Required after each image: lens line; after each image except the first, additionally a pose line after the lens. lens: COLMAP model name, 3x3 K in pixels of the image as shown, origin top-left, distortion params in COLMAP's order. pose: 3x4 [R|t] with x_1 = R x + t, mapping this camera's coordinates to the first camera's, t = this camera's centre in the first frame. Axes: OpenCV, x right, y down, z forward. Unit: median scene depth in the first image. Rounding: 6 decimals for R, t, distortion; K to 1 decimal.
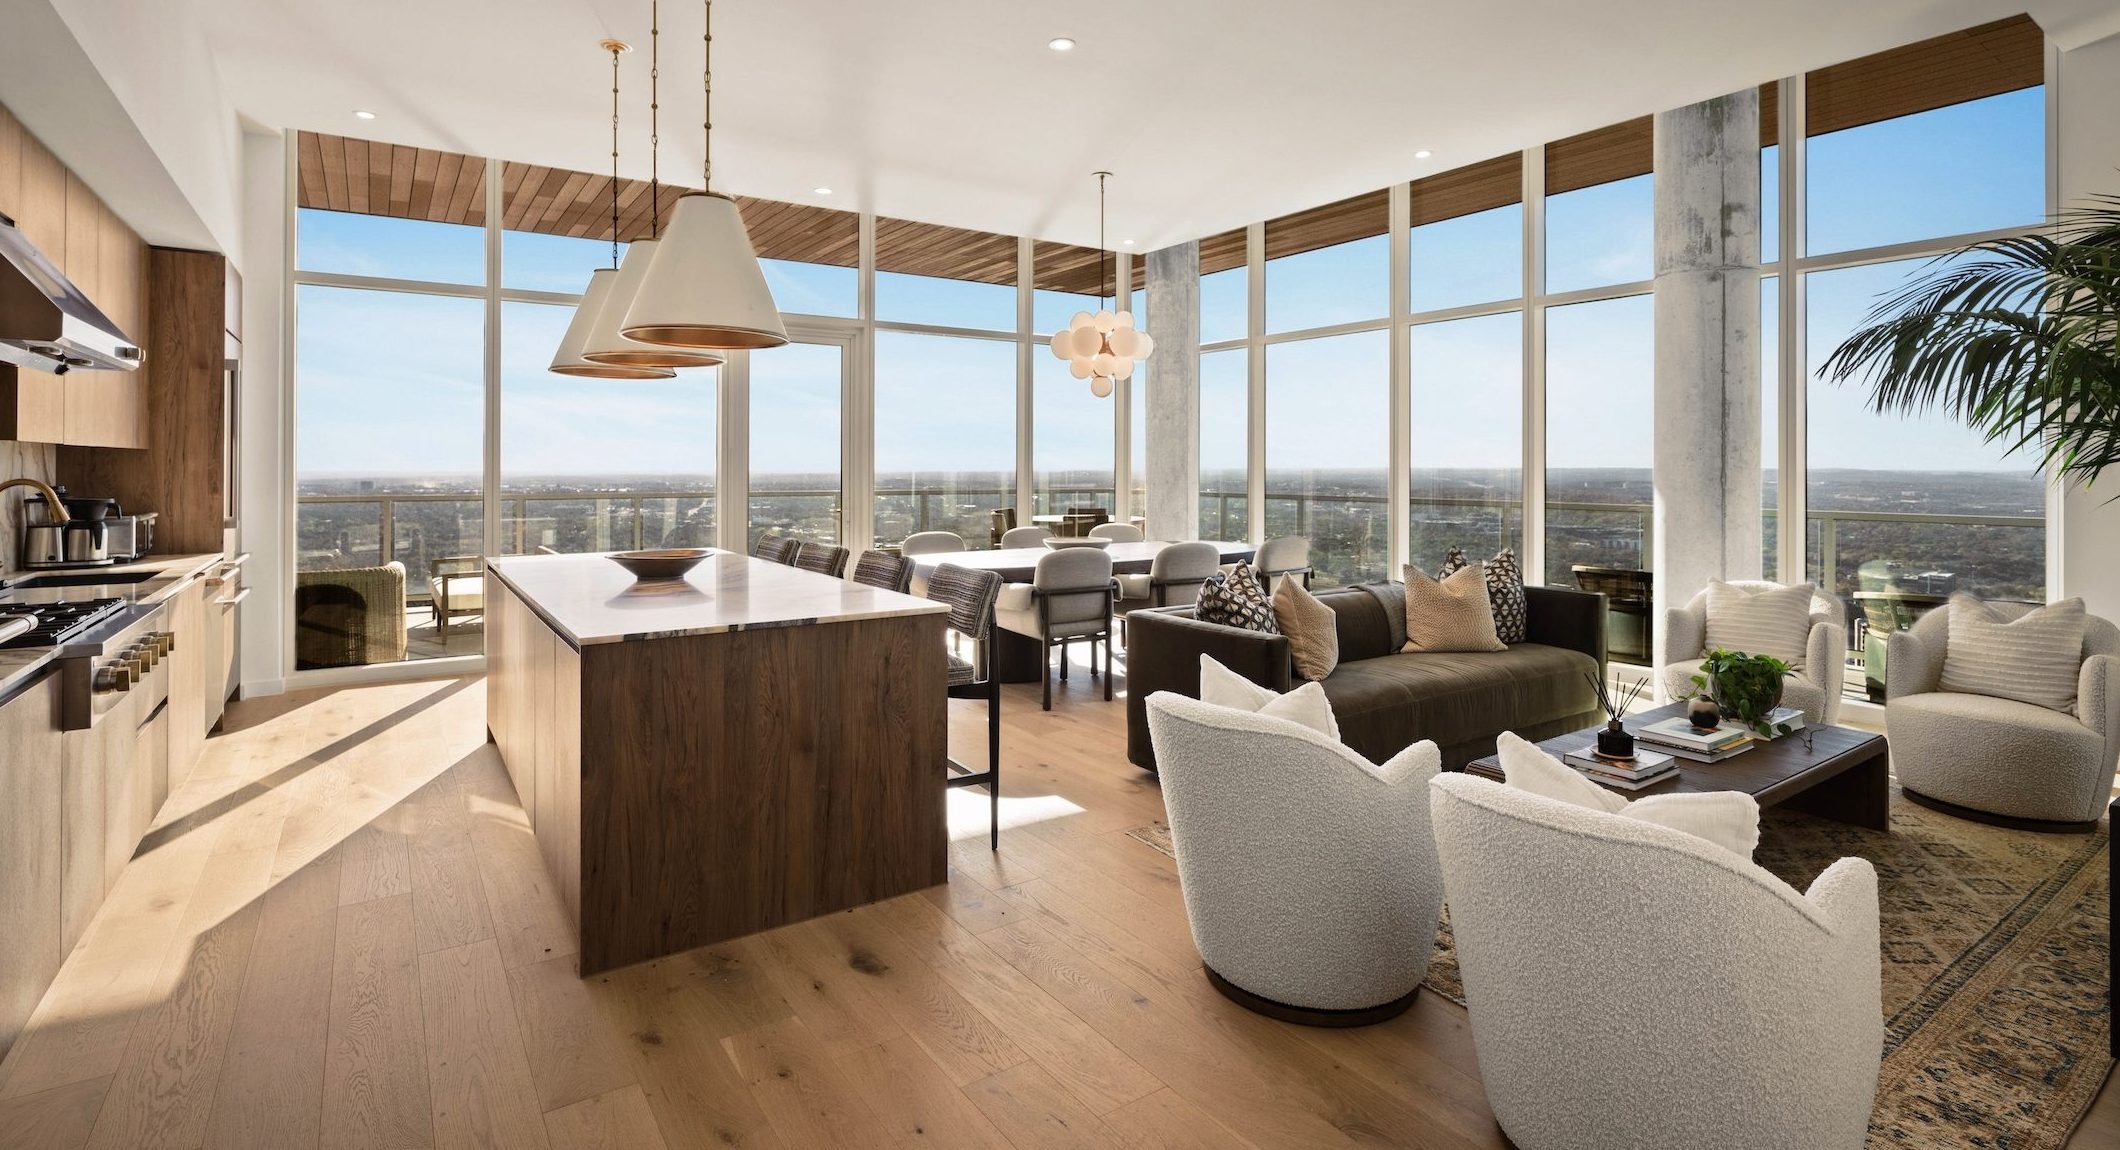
lens RADIAL K [[995.8, 0, 1071.8], [0, 995.8, 461.8], [0, 0, 1]] dist [0.004137, 0.000854]
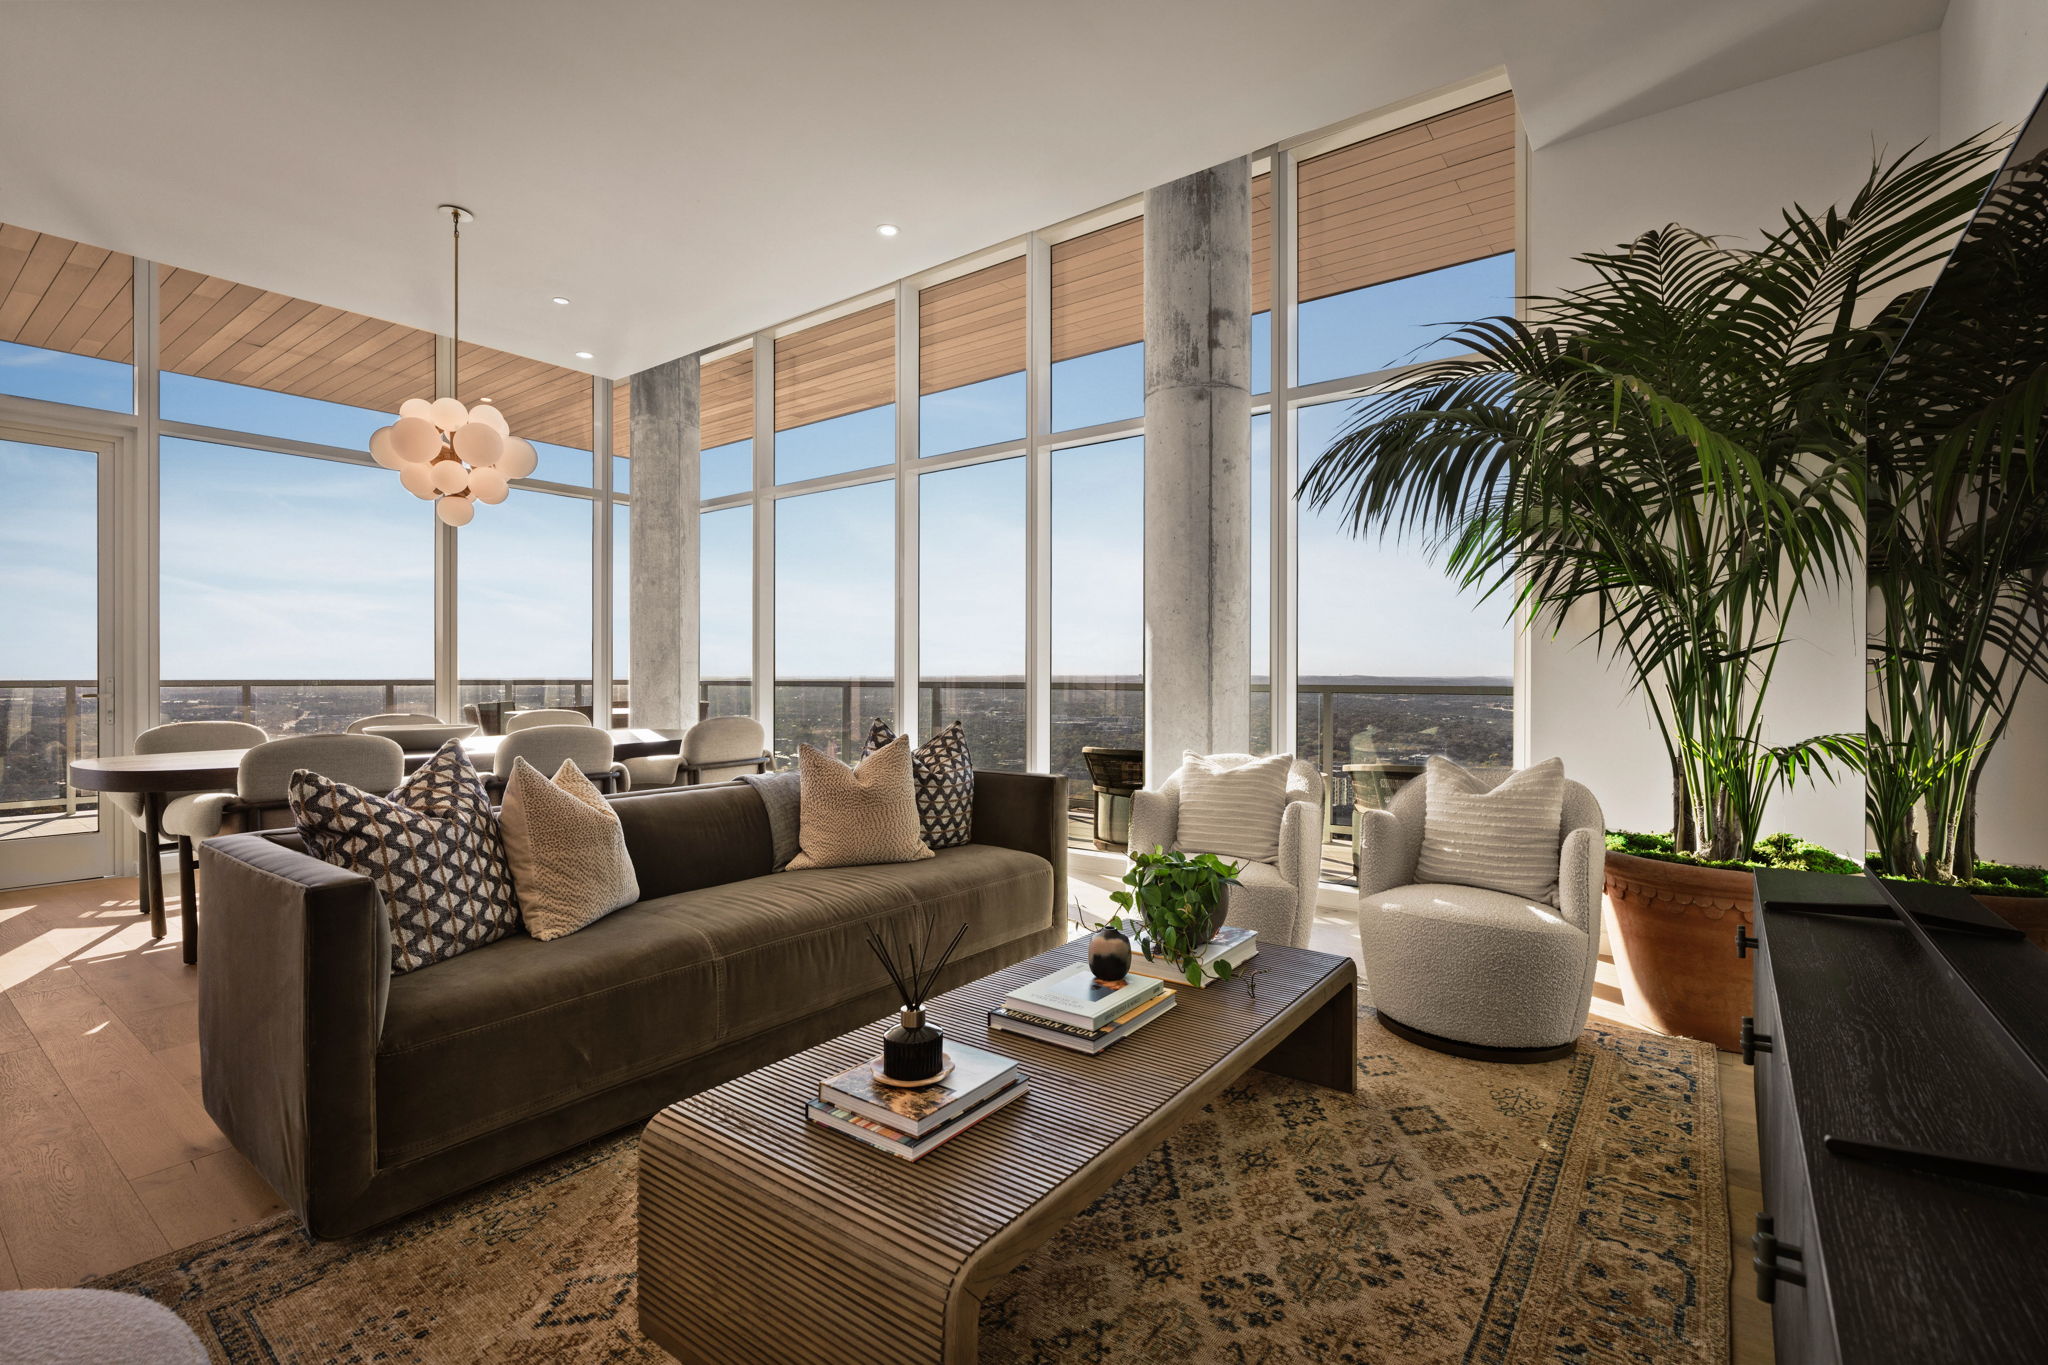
lens RADIAL K [[926.3, 0, 1025.5], [0, 926.3, 676.7], [0, 0, 1]] dist [0.000201, 0.000861]
pose [[0.952110, -0.002319, 0.305746, 0.271935], [-0.000185, 0.999967, 0.008161, 0.047222], [-0.305755, -0.007827, 0.952078, 0.309573]]
